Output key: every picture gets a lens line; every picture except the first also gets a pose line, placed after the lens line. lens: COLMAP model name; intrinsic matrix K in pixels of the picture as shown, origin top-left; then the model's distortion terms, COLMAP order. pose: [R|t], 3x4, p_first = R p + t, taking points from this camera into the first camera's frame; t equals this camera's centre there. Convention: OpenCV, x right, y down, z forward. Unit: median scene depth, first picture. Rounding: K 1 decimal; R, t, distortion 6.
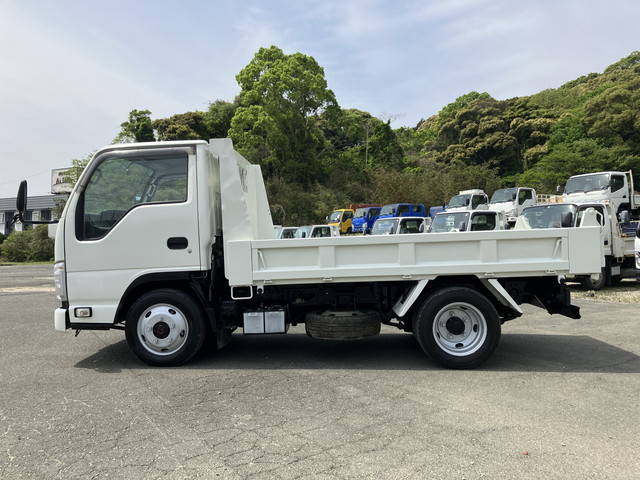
lens RADIAL K [[523.1, 0, 317.1], [0, 523.1, 240.1], [0, 0, 1]] dist [0.009281, 0.004012]
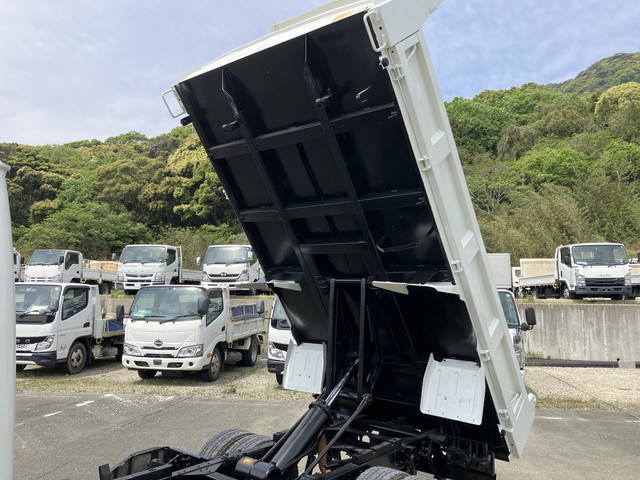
lens RADIAL K [[531.9, 0, 319.5], [0, 531.9, 231.7], [0, 0, 1]] dist [-0.002673, 0.003796]
pose [[0.608779, 0.129028, 0.782777, -0.037426], [-0.030097, 0.989732, -0.139734, -0.011528], [-0.792769, 0.061508, 0.606411, 0.074842]]
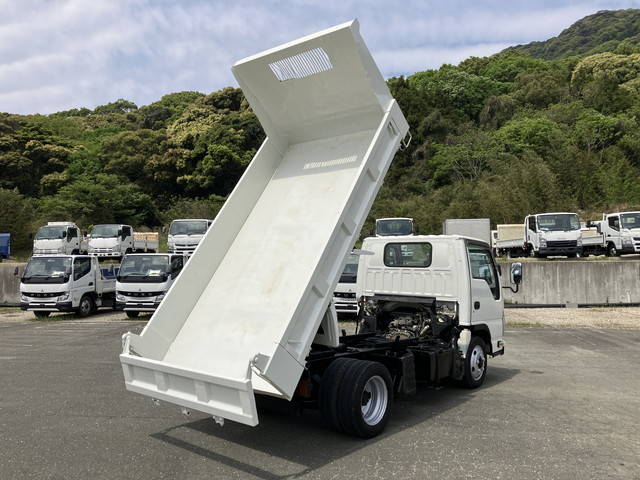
lens RADIAL K [[523.9, 0, 322.0], [0, 523.9, 235.4], [0, 0, 1]] dist [-0.002026, 0.012457]
pose [[0.585649, 0.056955, 0.808561, -0.144214], [-0.010335, 0.997972, -0.062811, -0.010468], [-0.810499, 0.028429, 0.585050, 0.036095]]
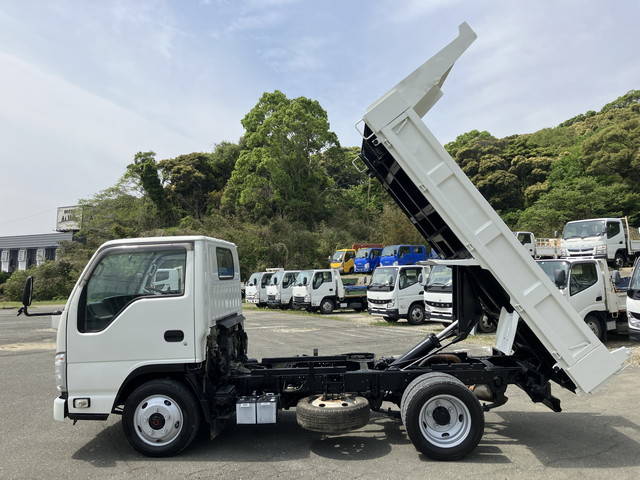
lens RADIAL K [[523.9, 0, 322.0], [0, 523.9, 235.4], [0, 0, 1]] dist [-0.002026, 0.012457]
pose [[0.999997, 0.001535, 0.001746, 0.002854], [-0.001407, 0.997460, -0.071220, -0.012838], [-0.001851, 0.071217, 0.997459, -0.006109]]
